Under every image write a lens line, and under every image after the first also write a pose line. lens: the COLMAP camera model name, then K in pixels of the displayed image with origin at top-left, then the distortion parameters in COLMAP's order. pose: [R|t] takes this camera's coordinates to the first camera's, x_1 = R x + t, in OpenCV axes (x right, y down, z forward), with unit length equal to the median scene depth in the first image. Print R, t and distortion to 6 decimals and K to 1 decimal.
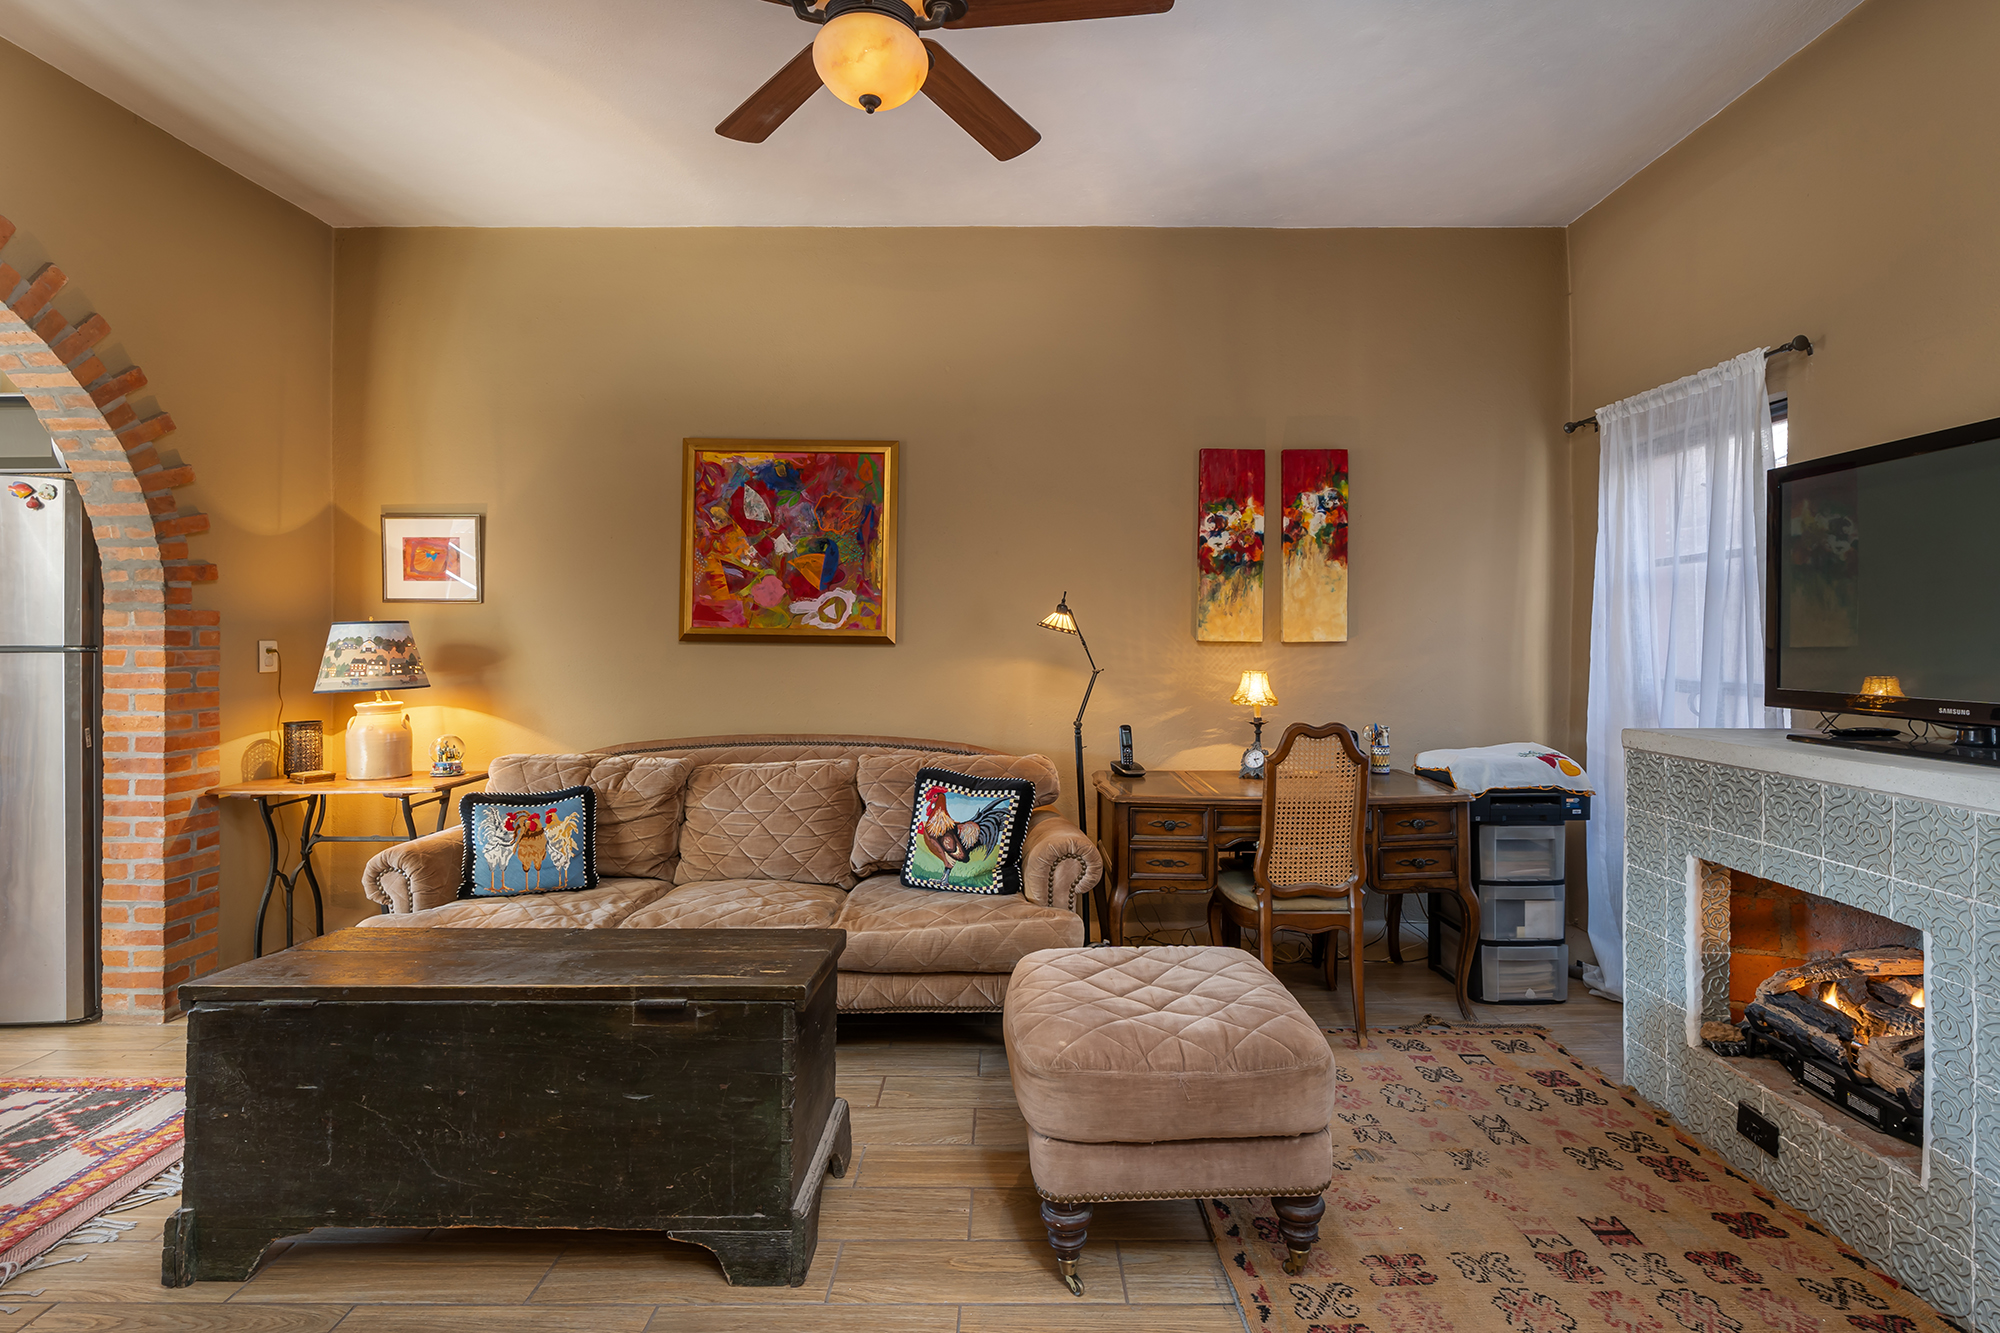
lens RADIAL K [[958.1, 0, 1019.3], [0, 958.1, 634.8], [0, 0, 1]] dist [0.001474, -0.000060]
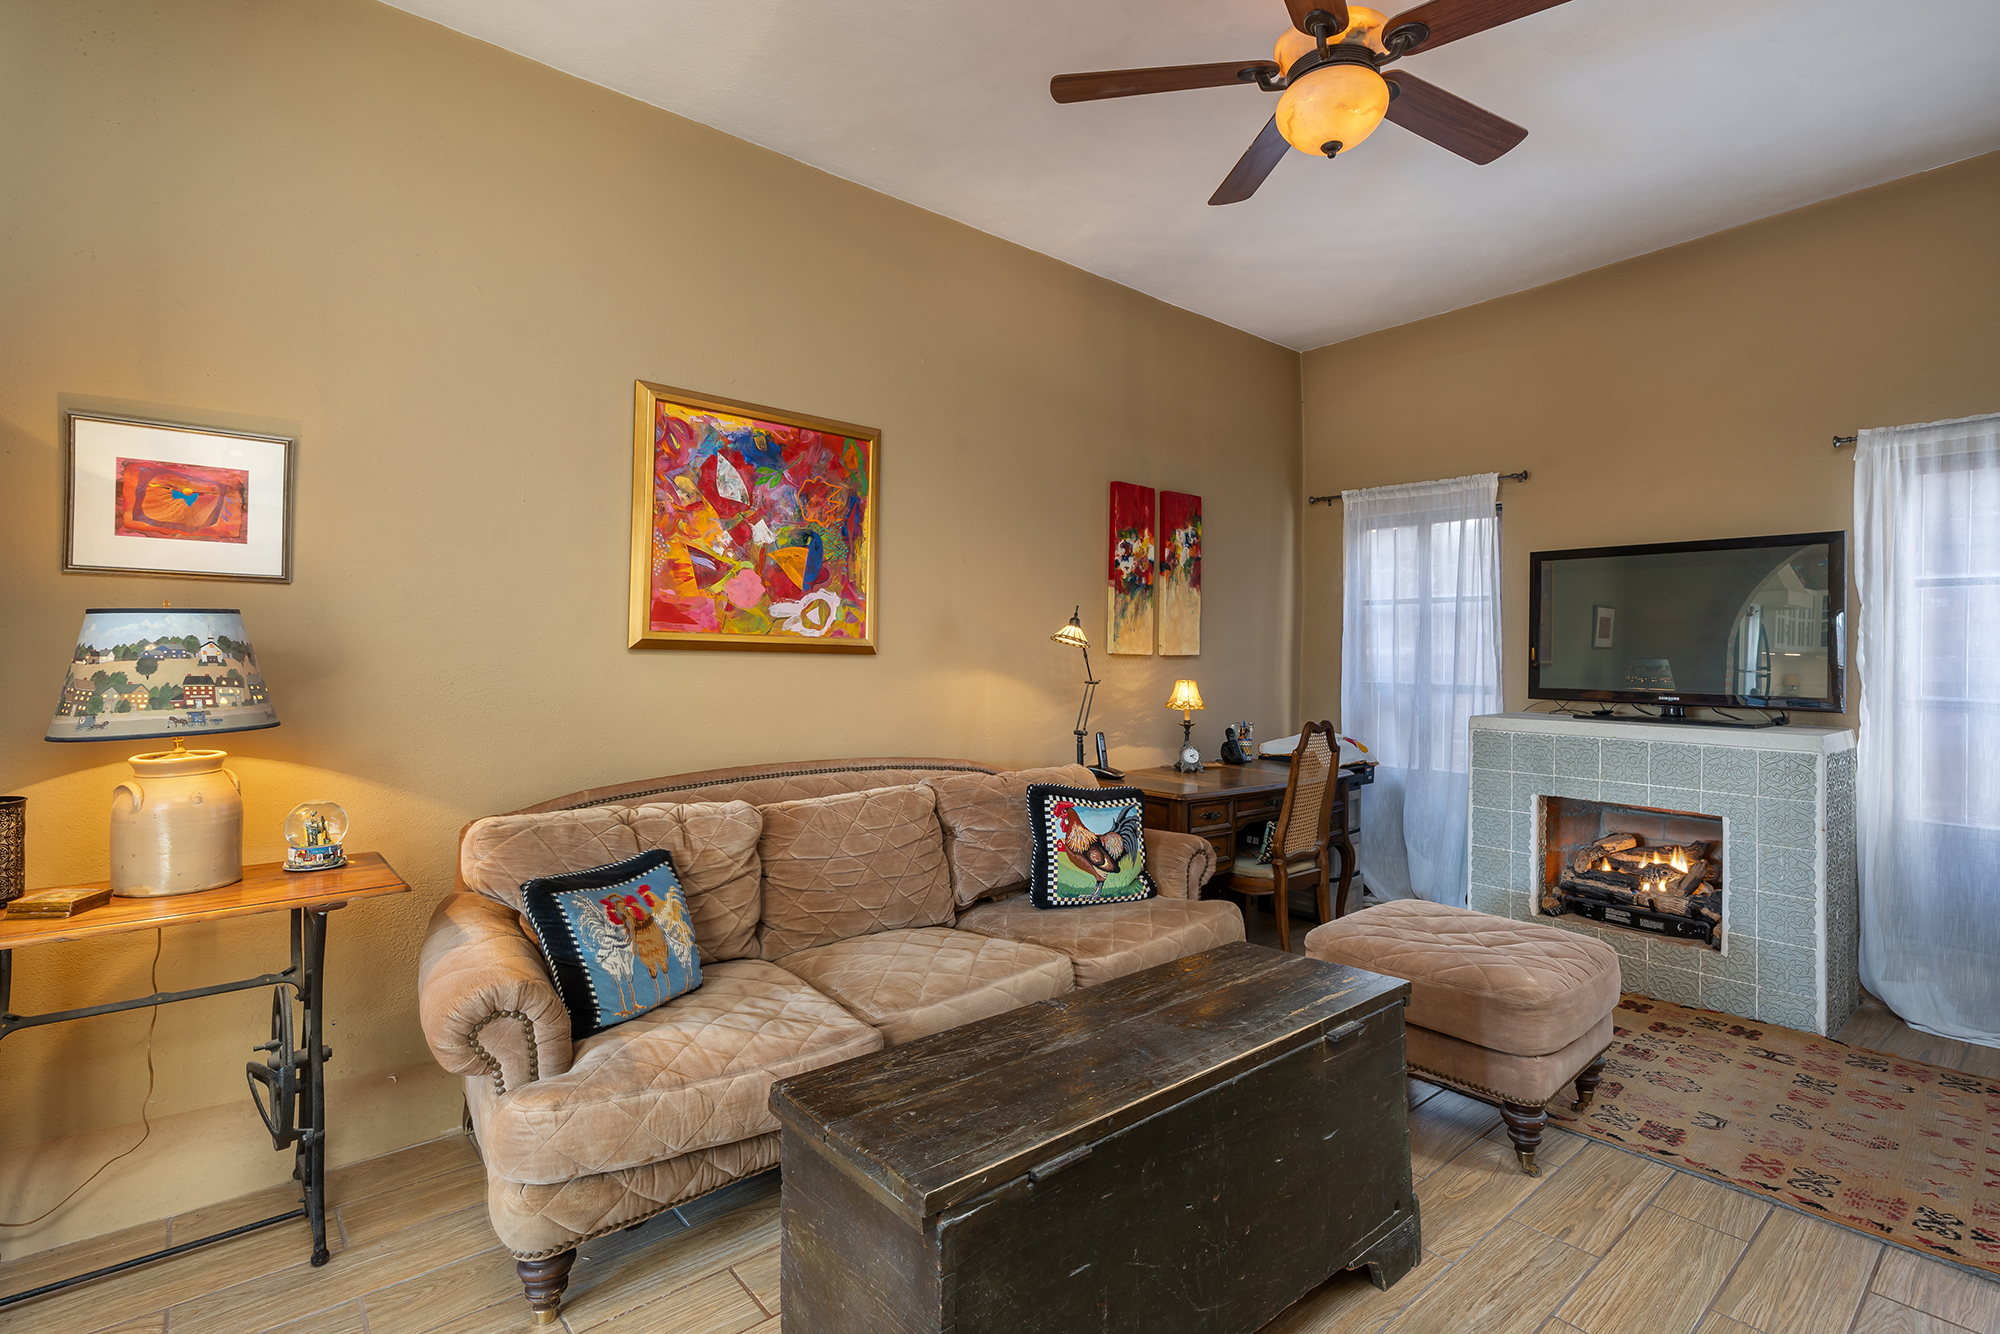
lens RADIAL K [[945.6, 0, 1033.6], [0, 945.6, 639.0], [0, 0, 1]] dist [-0.000879, 0.000161]
pose [[0.755061, 0.017611, 0.655418, -0.676599], [-0.015464, 0.999839, -0.009051, 0.000866], [-0.655472, -0.003302, 0.755212, 0.263058]]
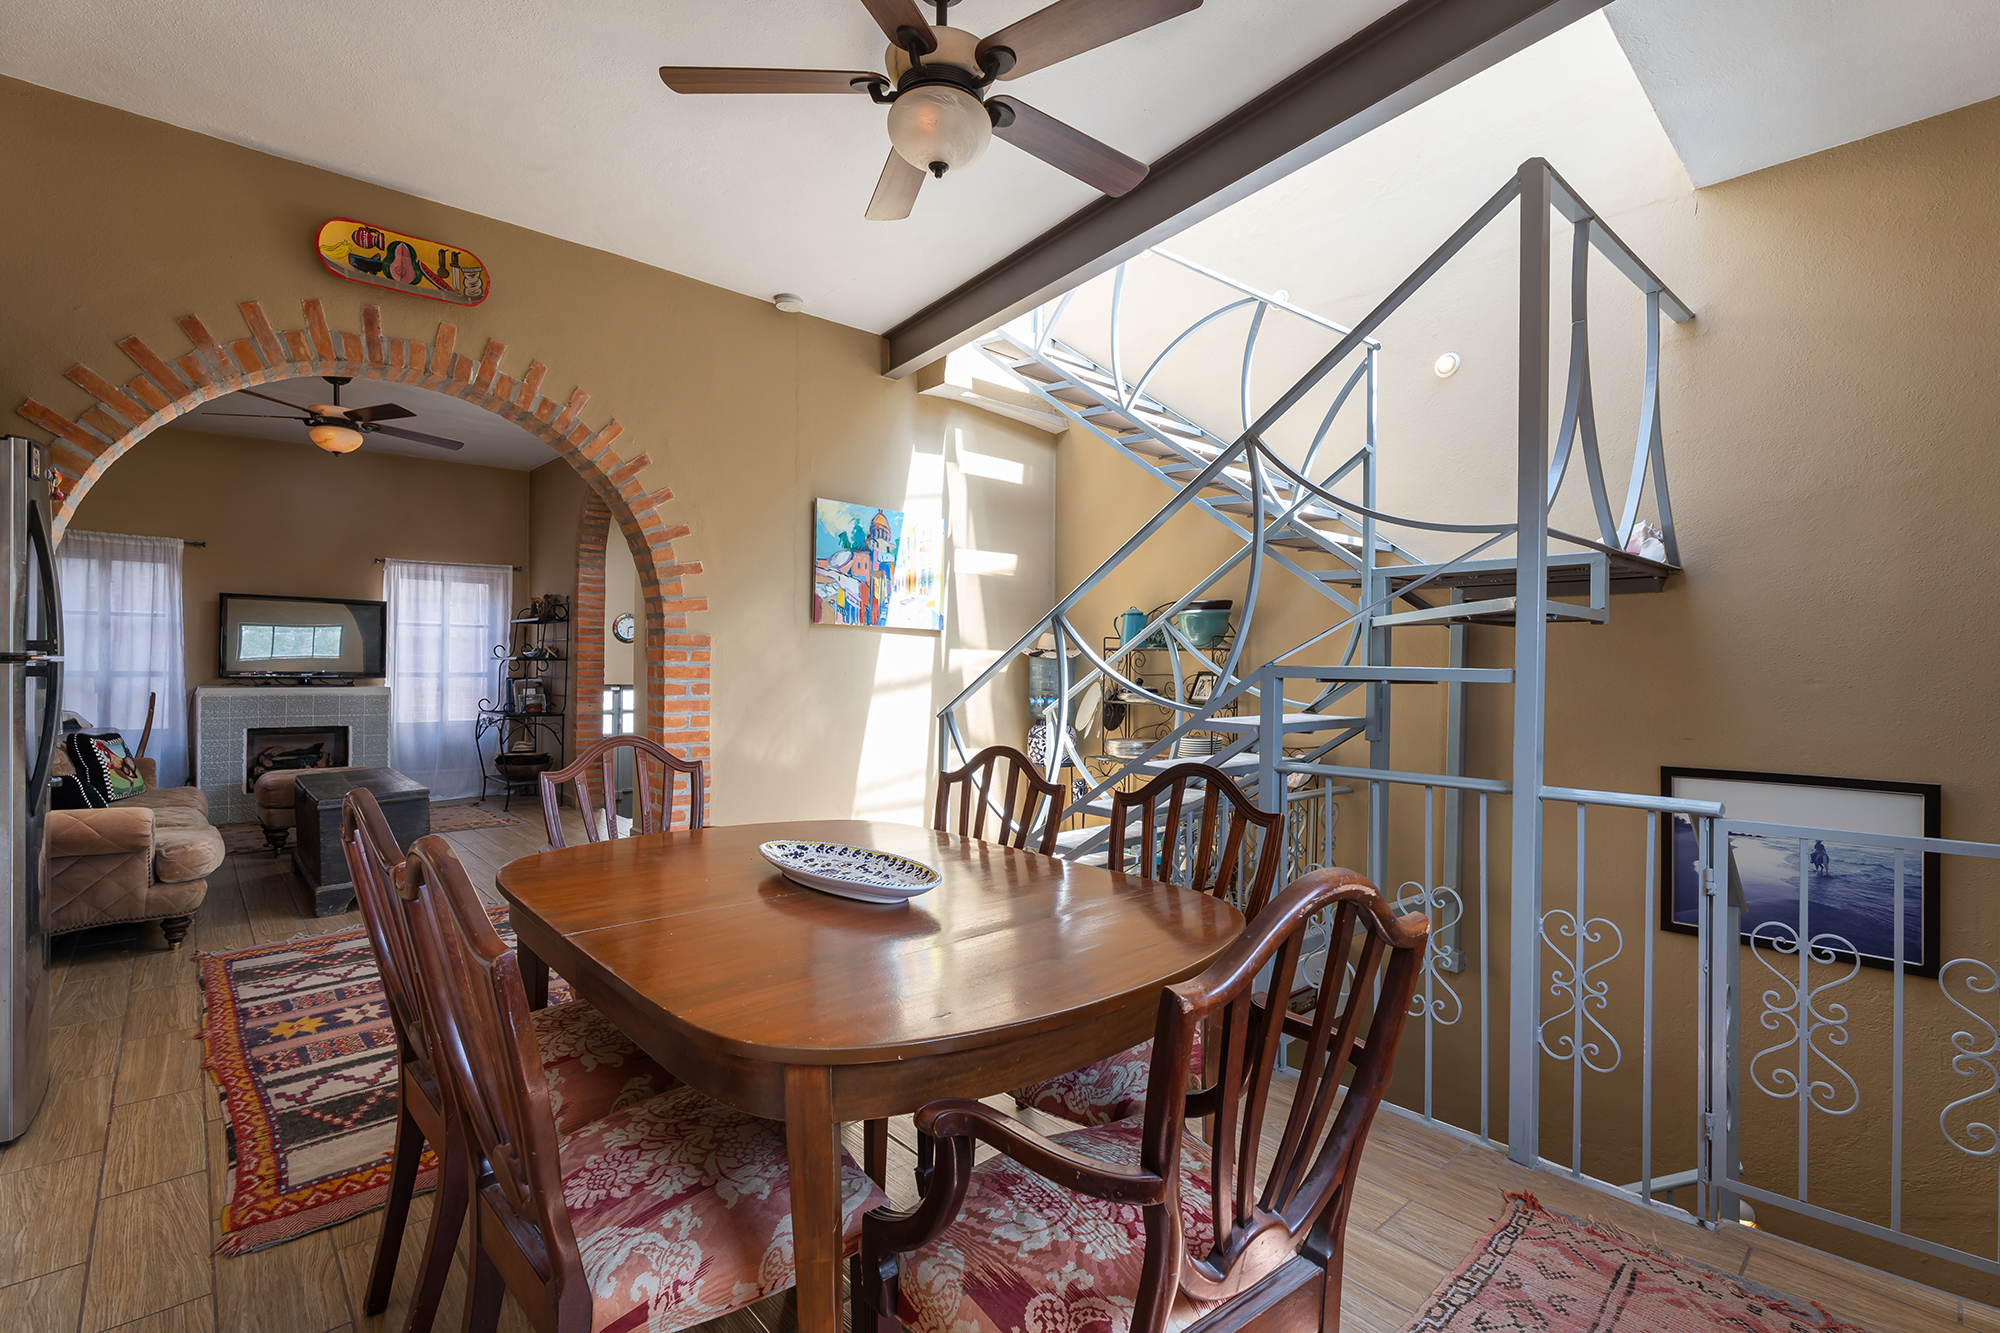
lens RADIAL K [[908.5, 0, 962.4], [0, 908.5, 666.4], [0, 0, 1]] dist [0.026459, 0.000015]
pose [[-0.646892, -0.007798, 0.762542, -2.011727], [-0.019702, 0.999785, -0.006490, 0.012064], [-0.762327, -0.019222, -0.646907, 0.823390]]
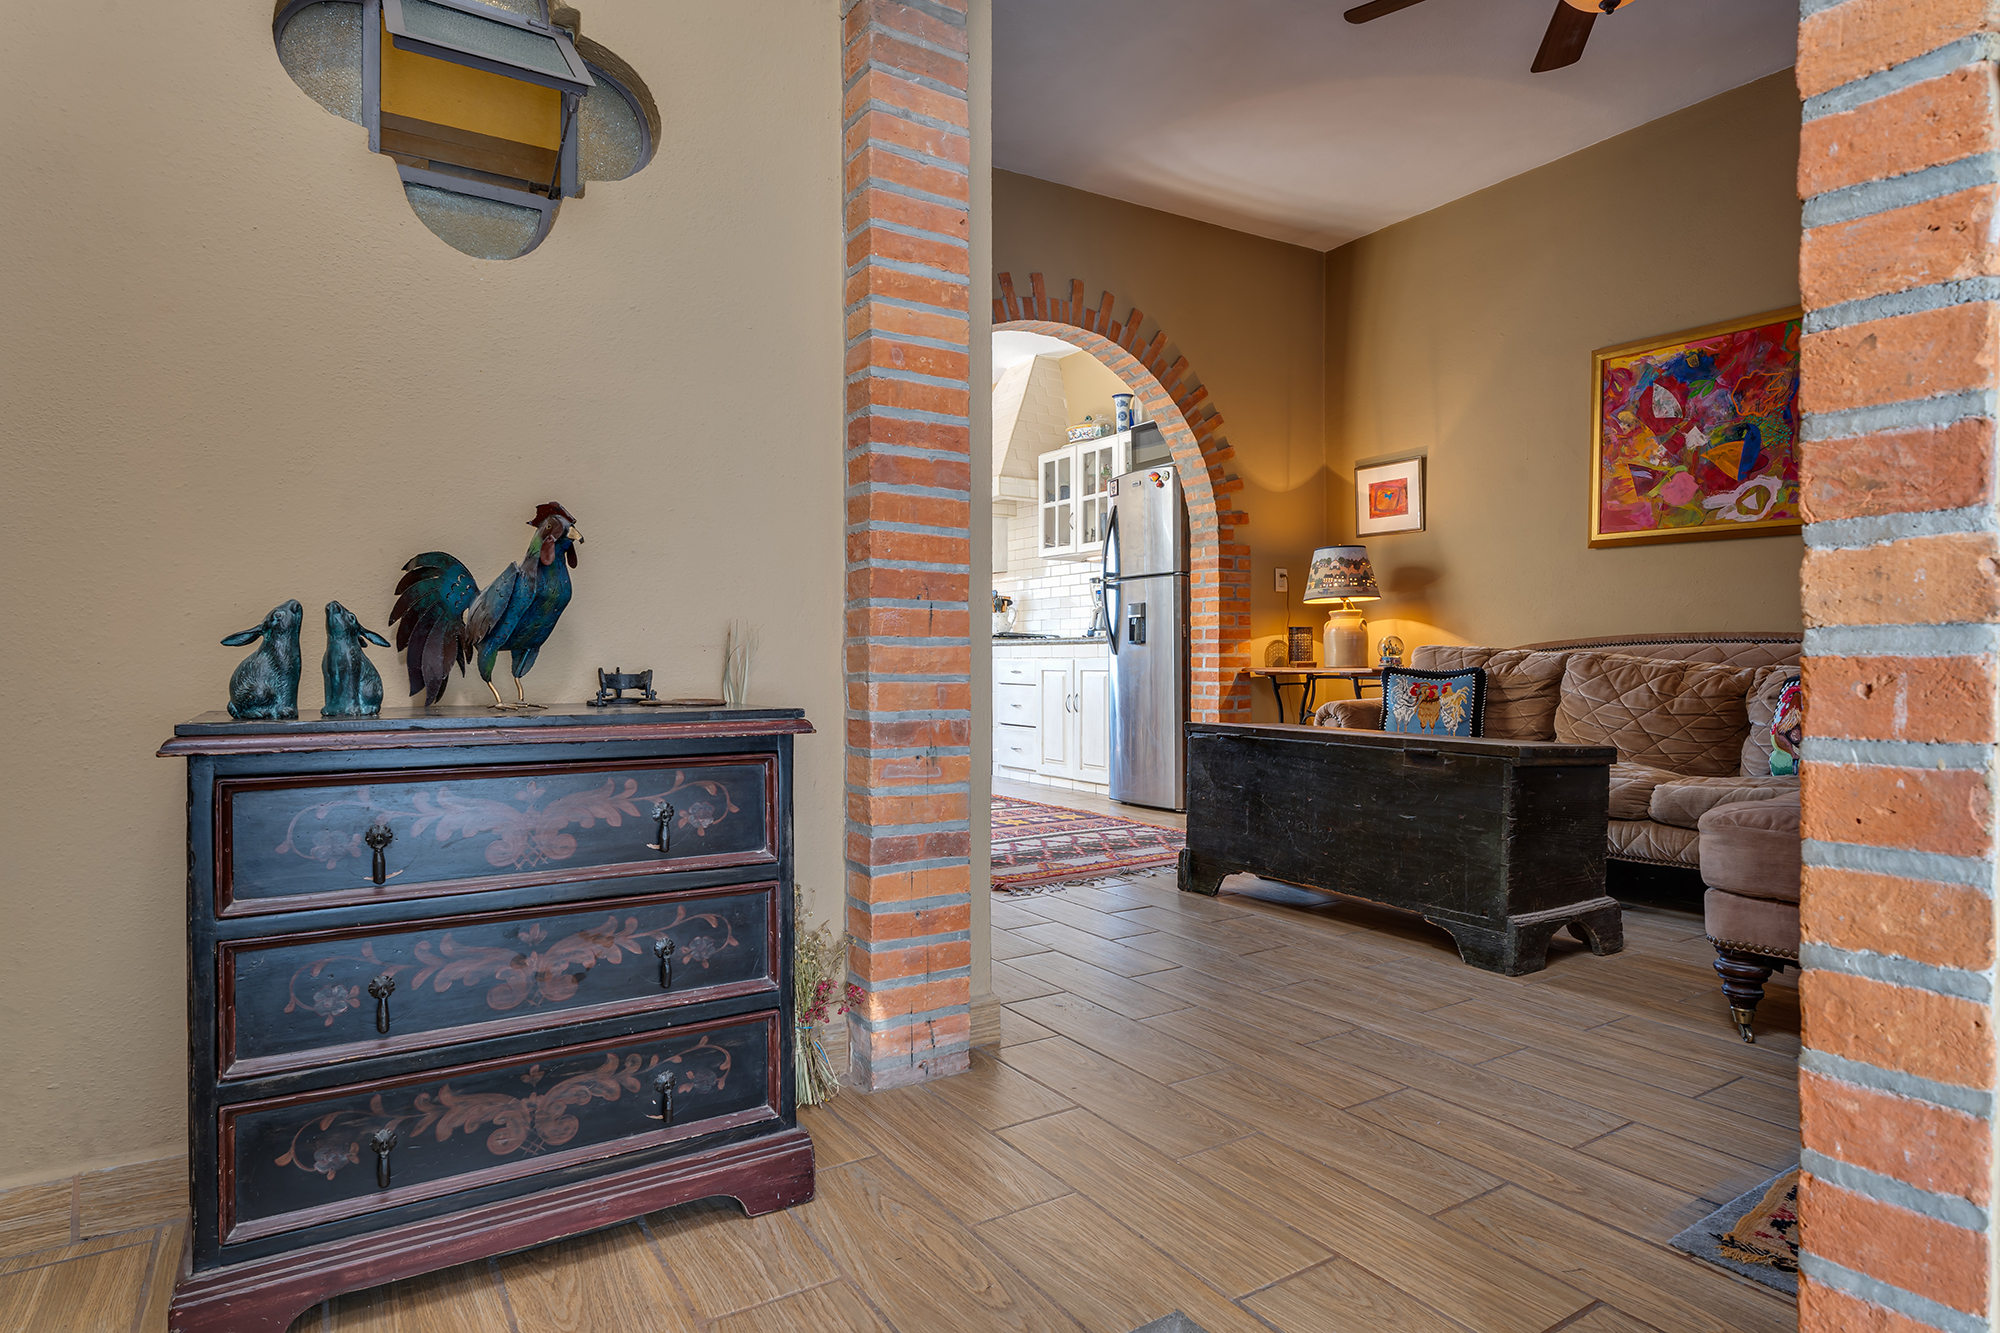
lens RADIAL K [[1106.5, 0, 994.9], [0, 1106.5, 655.8], [0, 0, 1]] dist [-0.000984, 0.000890]
pose [[0.533049, -0.001991, -0.846082, 0.351839], [0.006322, 0.999979, 0.001630, 0.130912], [0.846061, -0.006218, 0.533050, -0.199545]]
